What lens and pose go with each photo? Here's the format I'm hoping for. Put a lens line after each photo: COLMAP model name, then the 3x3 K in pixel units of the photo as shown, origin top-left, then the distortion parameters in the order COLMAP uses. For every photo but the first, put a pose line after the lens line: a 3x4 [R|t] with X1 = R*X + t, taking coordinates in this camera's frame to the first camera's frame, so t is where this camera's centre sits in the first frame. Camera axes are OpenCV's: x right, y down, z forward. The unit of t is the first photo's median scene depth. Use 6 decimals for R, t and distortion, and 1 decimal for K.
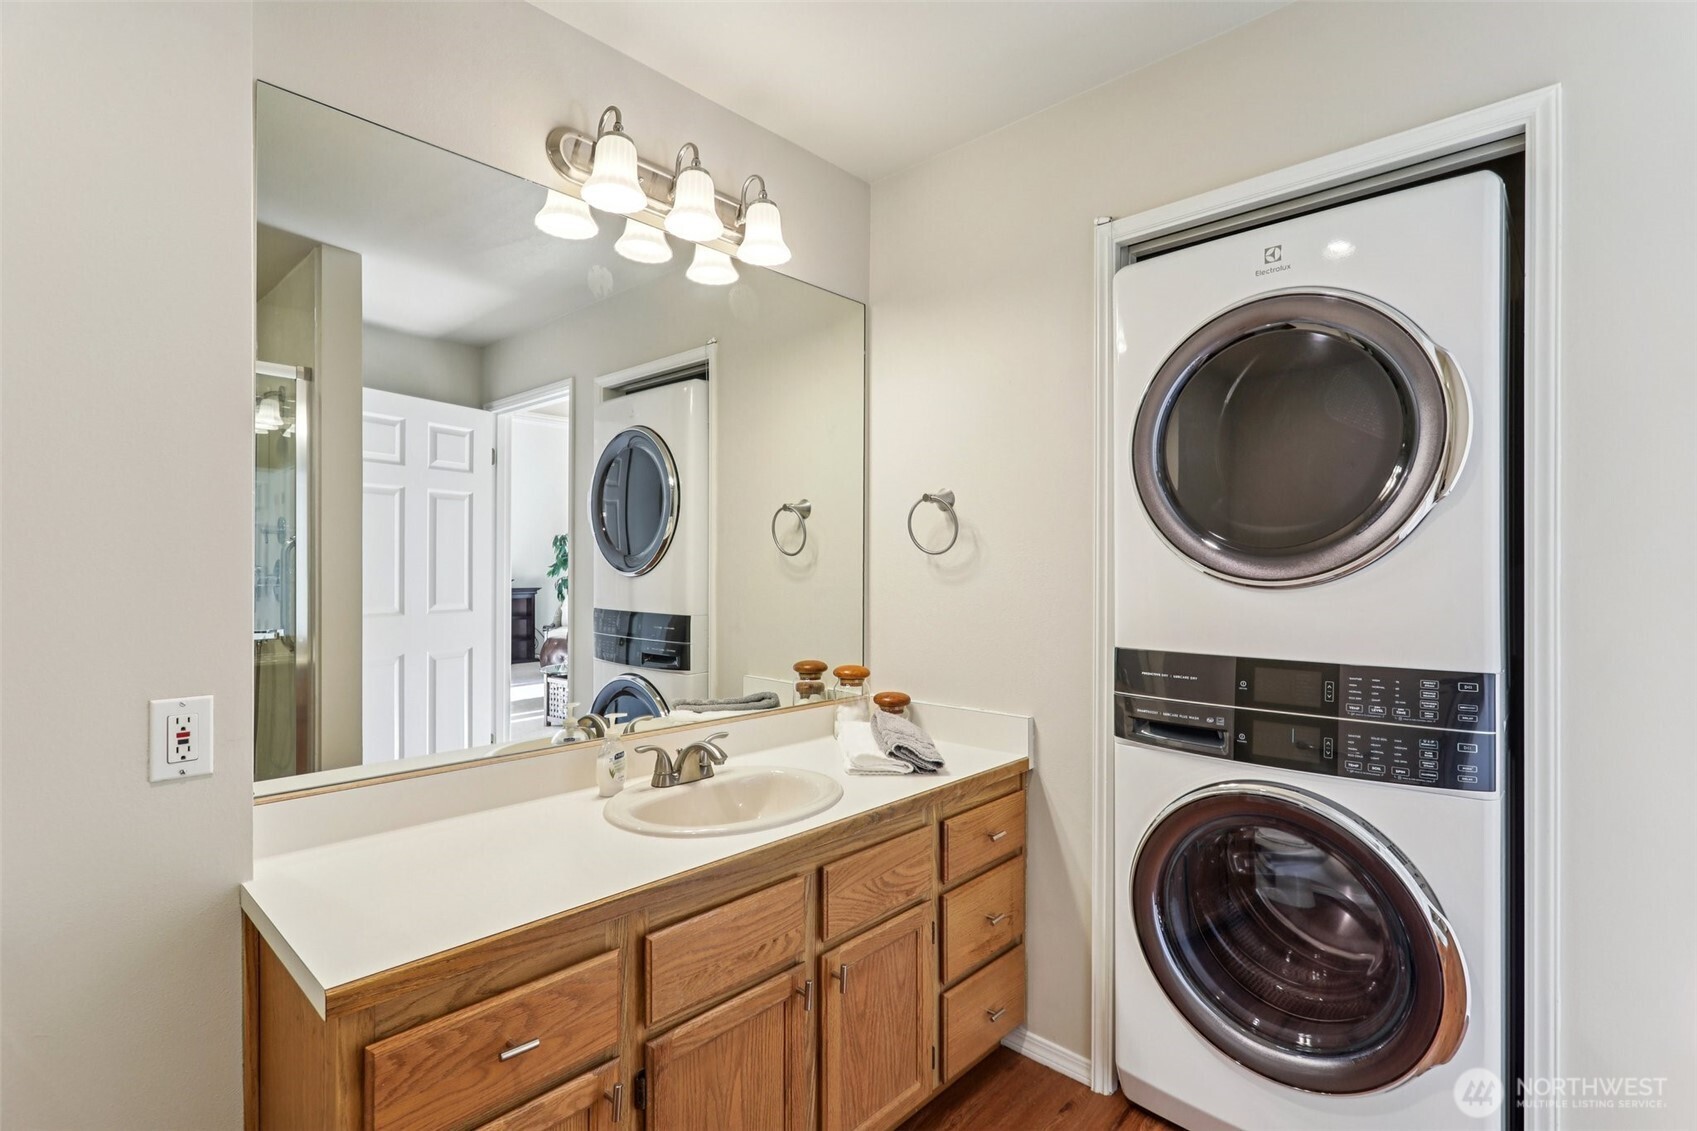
lens RADIAL K [[792.1, 0, 842.6], [0, 792.1, 569.3], [0, 0, 1]] dist [-0.002477, 0.000103]
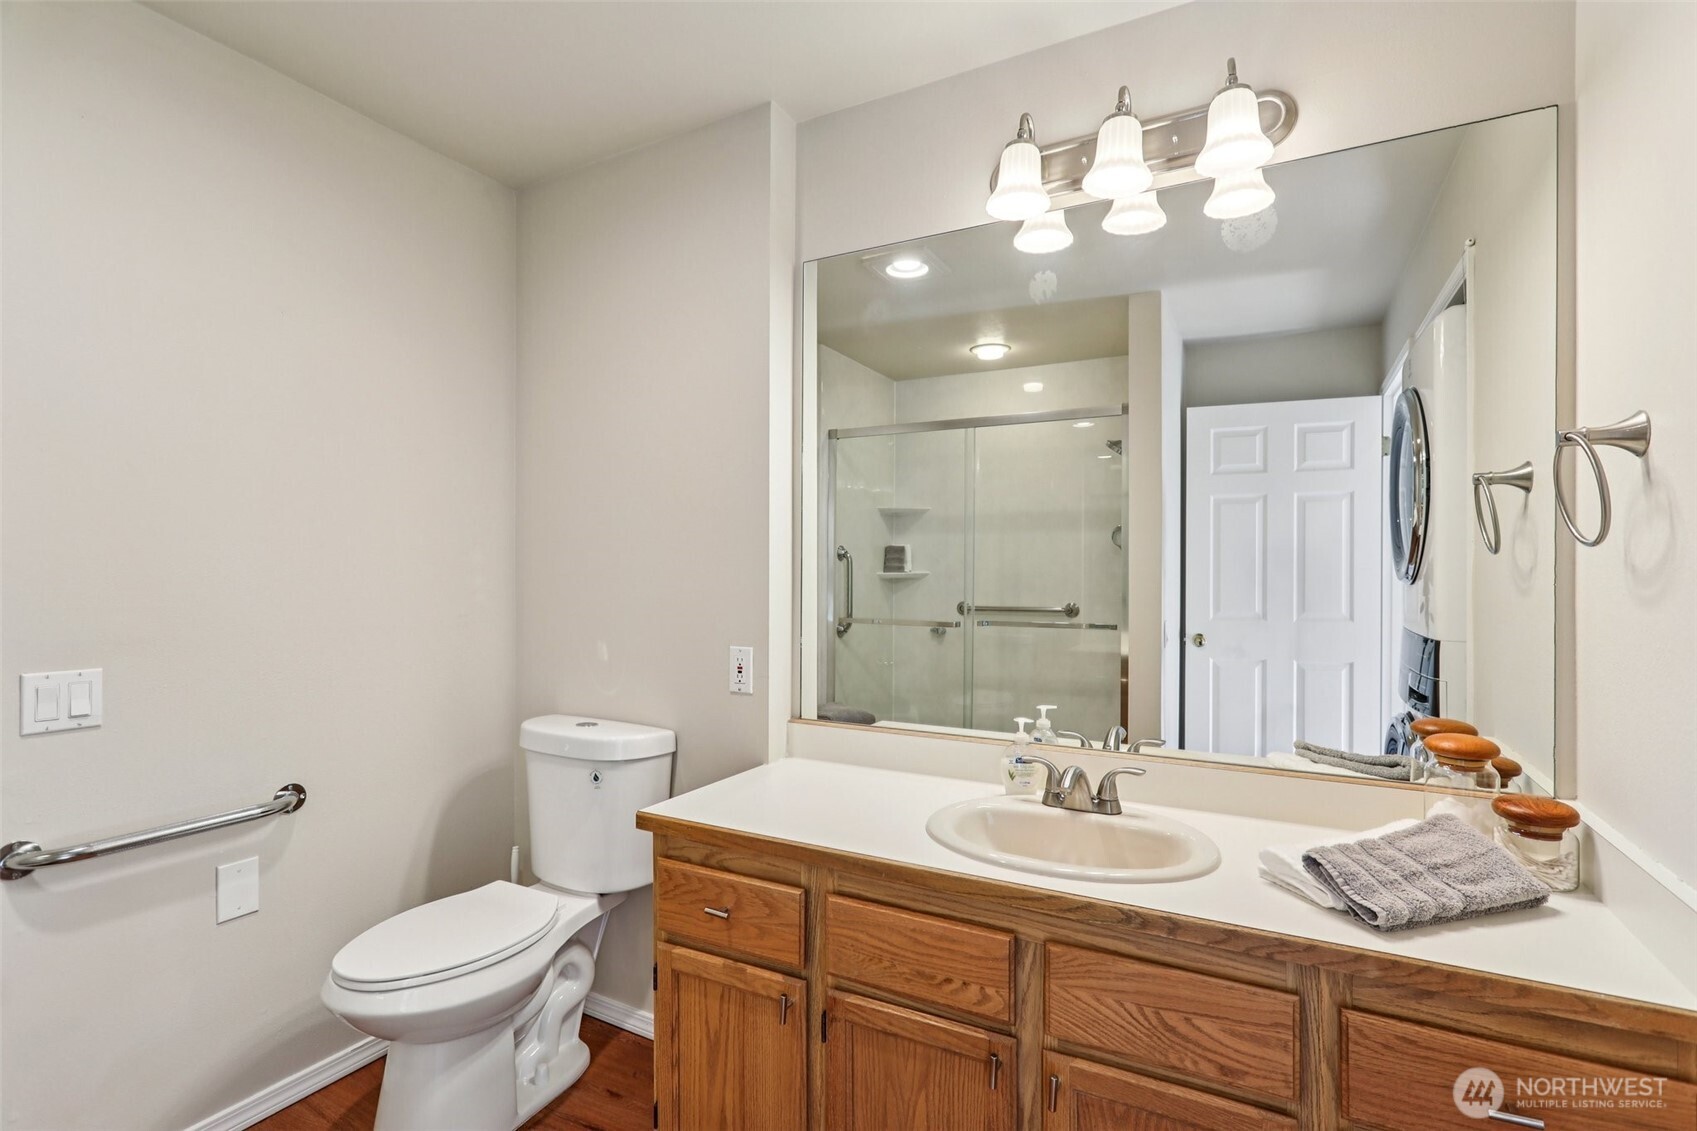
lens RADIAL K [[792.1, 0, 842.6], [0, 792.1, 569.3], [0, 0, 1]] dist [-0.002477, 0.000103]
pose [[0.262251, -0.005353, -0.964985, 0.759497], [-0.004126, 0.999969, -0.006668, 0.001689], [0.964991, 0.005730, 0.262221, 0.629787]]
